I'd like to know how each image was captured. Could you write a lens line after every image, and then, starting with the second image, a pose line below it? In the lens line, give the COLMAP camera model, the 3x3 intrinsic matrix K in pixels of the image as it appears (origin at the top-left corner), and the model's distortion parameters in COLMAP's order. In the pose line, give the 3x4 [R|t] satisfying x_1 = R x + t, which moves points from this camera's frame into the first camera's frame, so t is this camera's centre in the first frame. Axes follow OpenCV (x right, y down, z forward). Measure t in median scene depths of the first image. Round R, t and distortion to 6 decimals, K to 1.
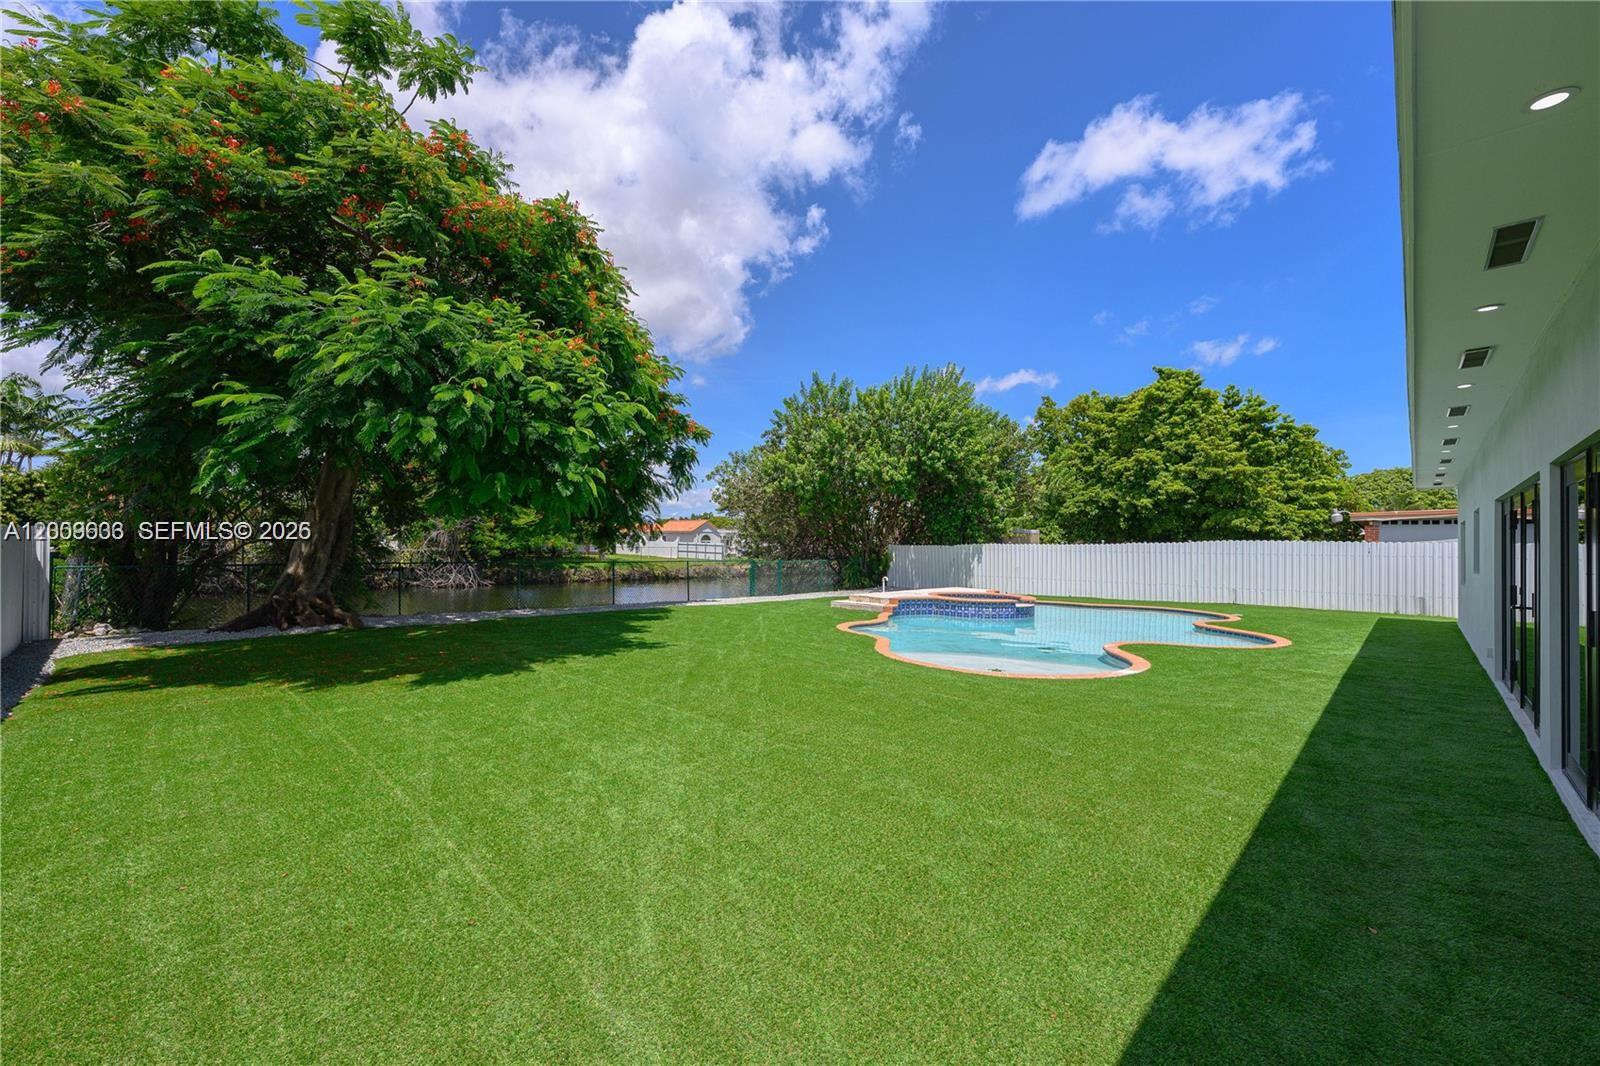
lens RADIAL K [[645.0, 0, 778.1], [0, 645.0, 527.1], [0, 0, 1]] dist [0.009457, 0.001023]
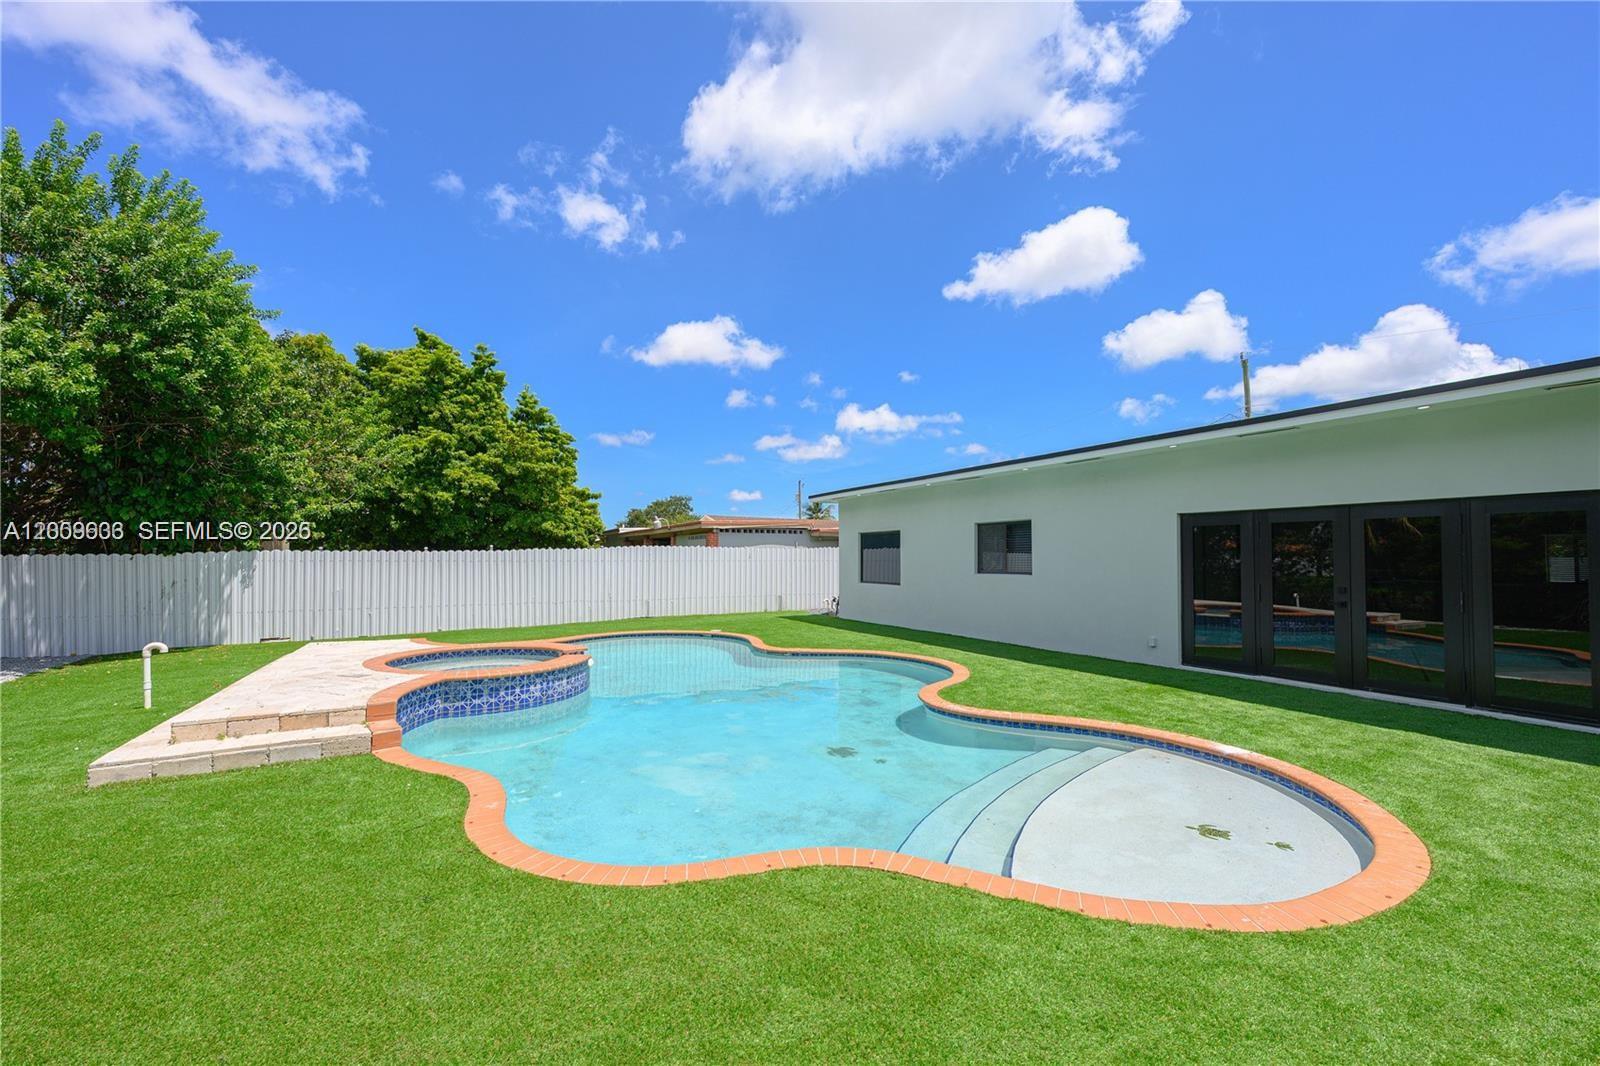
lens RADIAL K [[645.0, 0, 796.0], [0, 645.0, 546.3], [0, 0, 1]] dist [0.009457, 0.001023]
pose [[0.274523, 0.001651, 0.961579, -0.061422], [-0.023538, 0.999710, 0.005004, 0.007683], [-0.961292, -0.024008, 0.274482, 0.371640]]
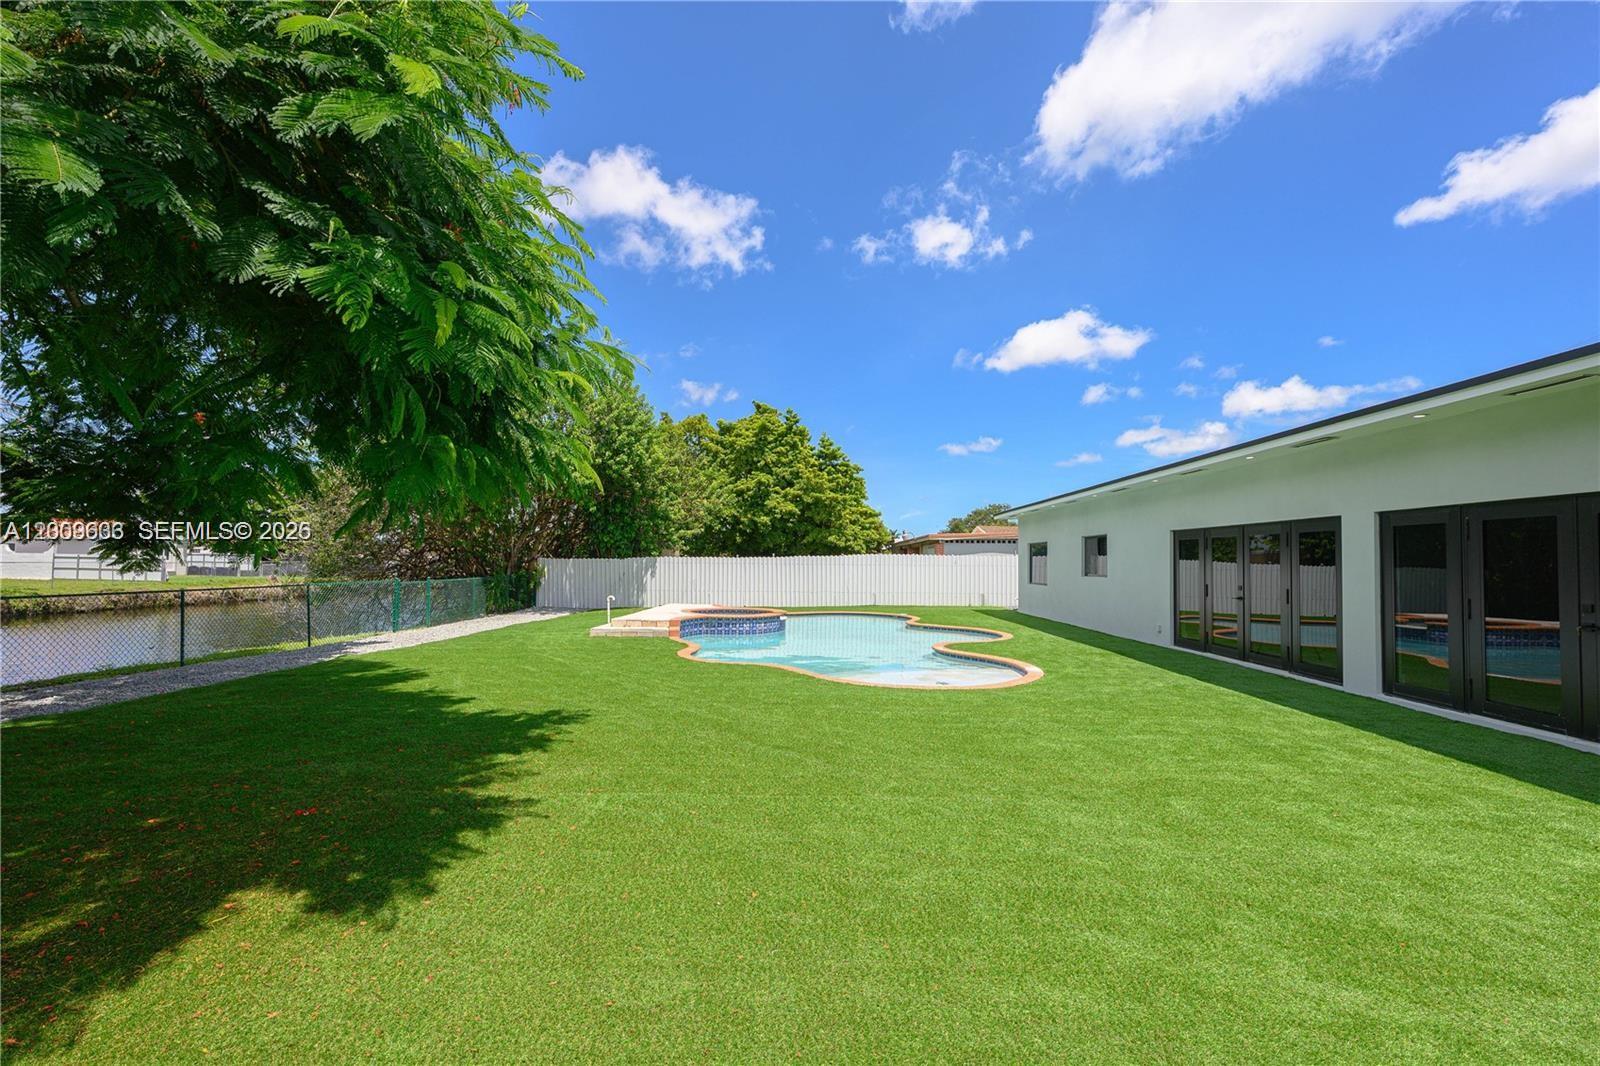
lens RADIAL K [[645.0, 0, 815.3], [0, 645.0, 547.1], [0, 0, 1]] dist [0.009457, 0.001023]
pose [[0.705868, 0.007691, 0.708302, -0.169022], [-0.017843, 0.999817, 0.006925, 0.000425], [-0.708119, -0.017526, 0.705876, 0.132568]]
